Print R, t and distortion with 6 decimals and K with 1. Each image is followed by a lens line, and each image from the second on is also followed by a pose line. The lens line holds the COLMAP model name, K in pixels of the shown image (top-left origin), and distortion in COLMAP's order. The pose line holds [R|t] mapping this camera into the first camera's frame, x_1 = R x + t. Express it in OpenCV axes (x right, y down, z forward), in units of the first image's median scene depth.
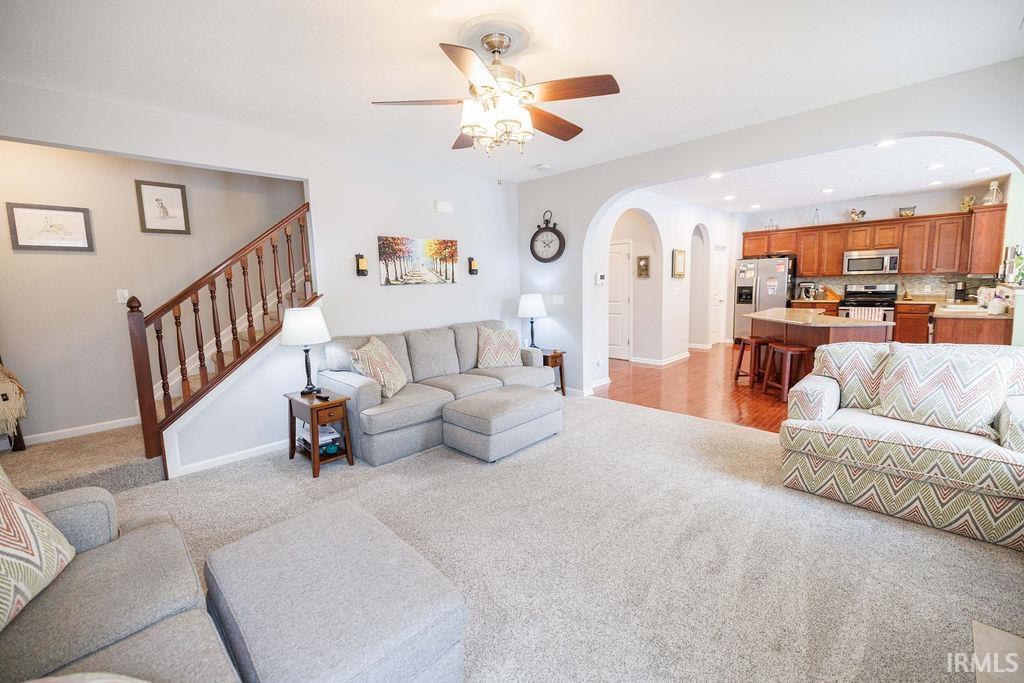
lens RADIAL K [[427.2, 0, 510.8], [0, 427.2, 332.3], [0, 0, 1]] dist [0.001498, 0.000026]
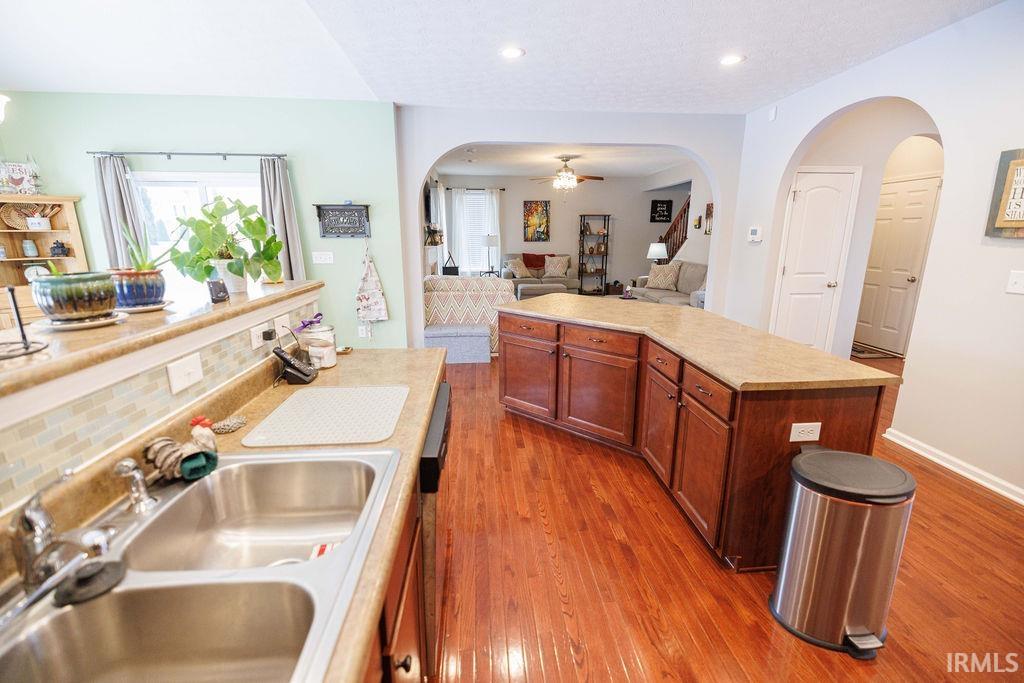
lens RADIAL K [[427.2, 0, 510.8], [0, 427.2, 332.3], [0, 0, 1]] dist [0.001498, 0.000026]
pose [[-0.649316, 0.199113, -0.733991, 0.867952], [-0.070542, 0.945190, 0.318810, -0.133096], [0.757240, 0.258785, -0.599682, 0.897882]]
